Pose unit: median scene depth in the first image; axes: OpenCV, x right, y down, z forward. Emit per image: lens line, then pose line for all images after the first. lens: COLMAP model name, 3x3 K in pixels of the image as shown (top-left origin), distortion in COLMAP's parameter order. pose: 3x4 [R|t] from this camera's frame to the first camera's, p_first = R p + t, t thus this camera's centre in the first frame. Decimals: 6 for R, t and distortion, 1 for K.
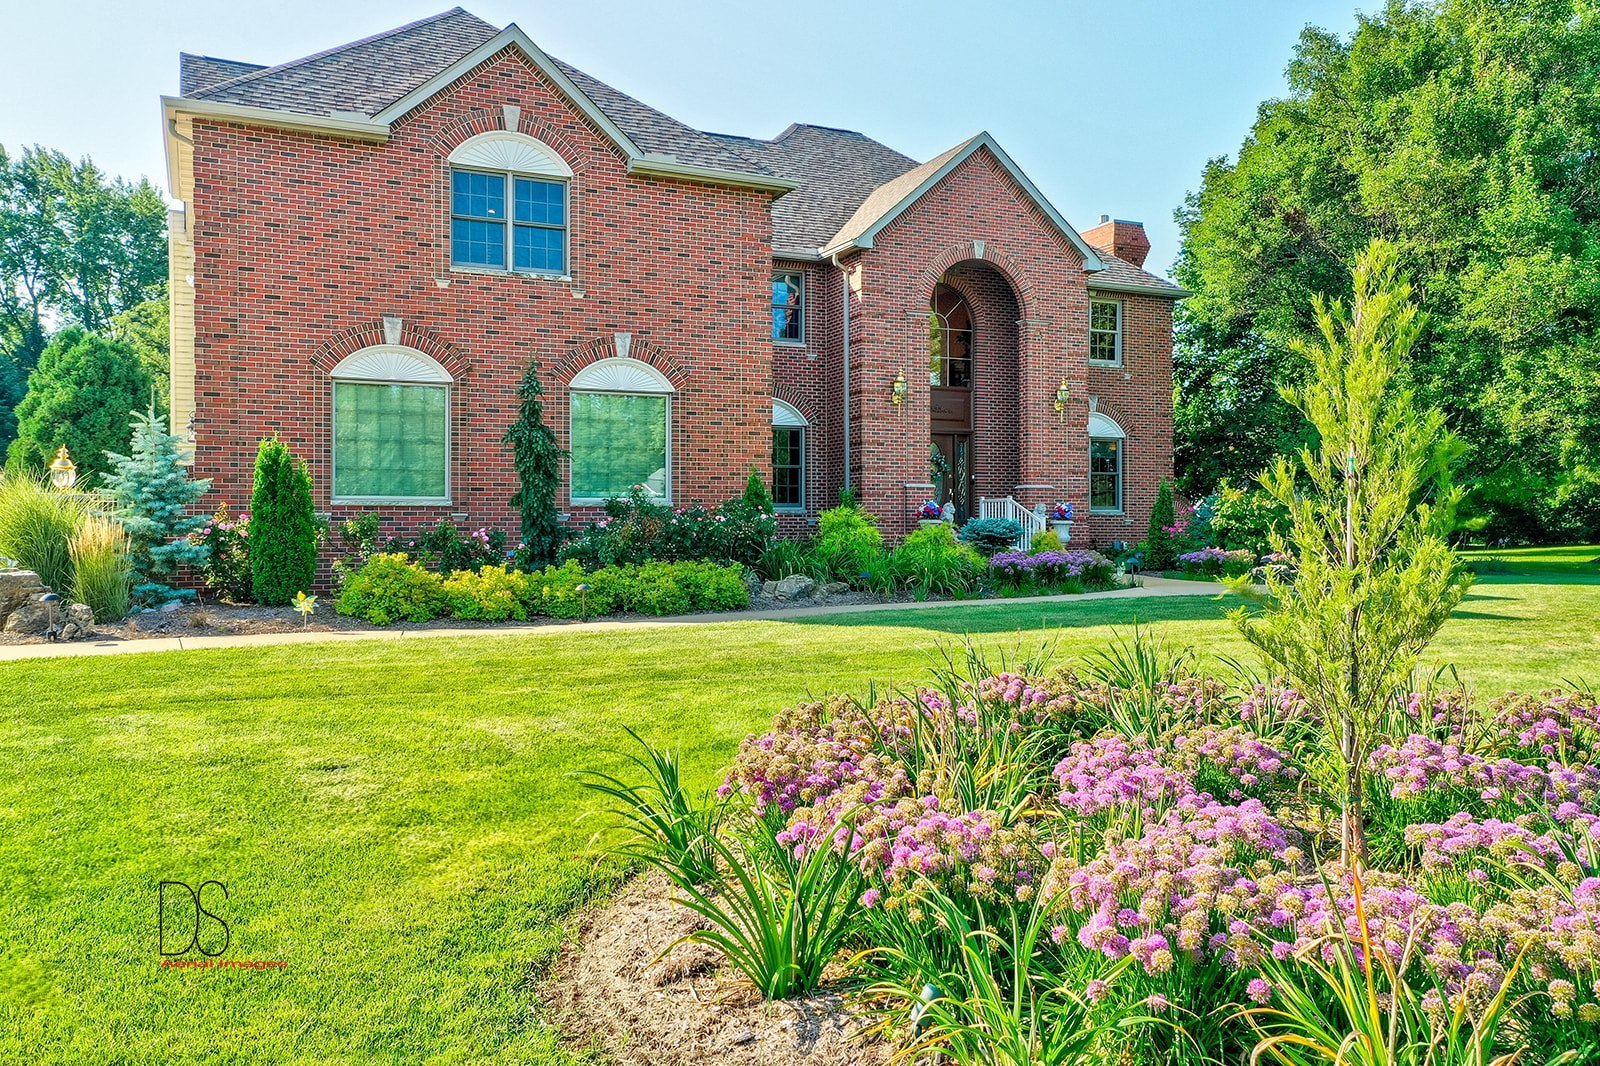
lens RADIAL K [[1280.1, 0, 806.3], [0, 1280.1, 521.2], [0, 0, 1]] dist [0.030868, 0.007762]
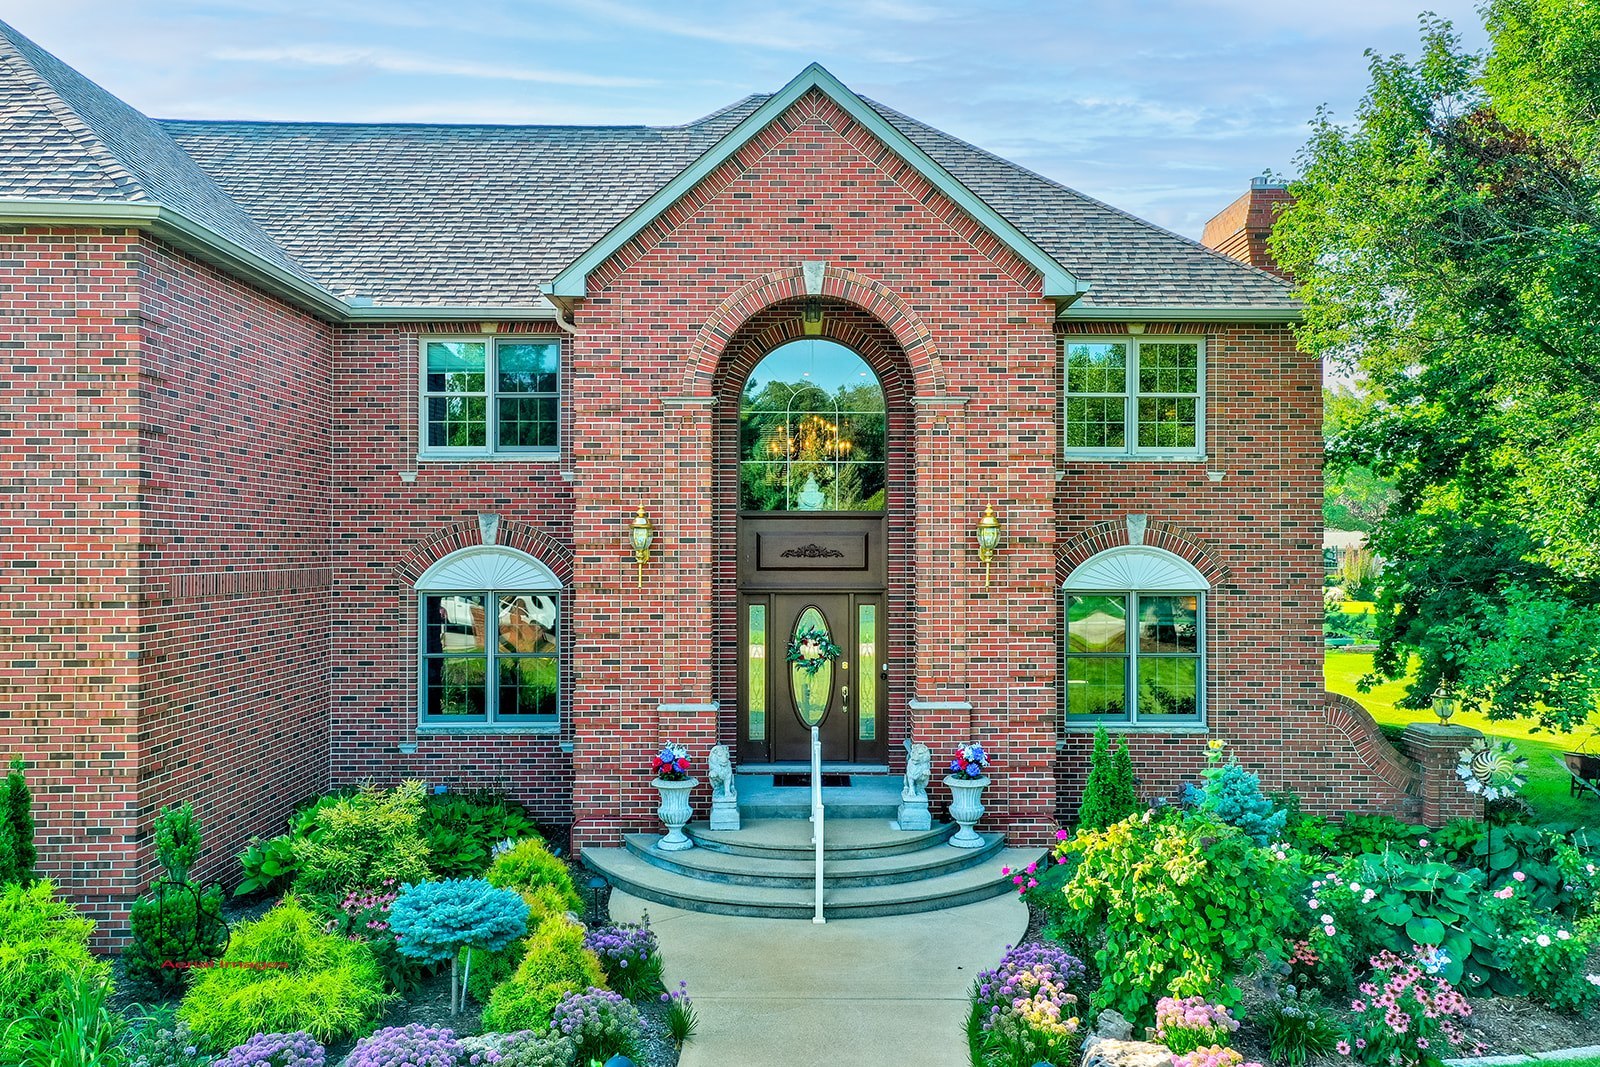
lens RADIAL K [[1280.1, 0, 794.0], [0, 1280.1, 533.0], [0, 0, 1]] dist [0.030868, 0.007762]
pose [[0.910087, -0.000611, -0.414417, 0.366630], [0.002227, 0.999992, 0.003418, -0.106907], [0.414412, -0.004034, 0.910081, 0.507920]]
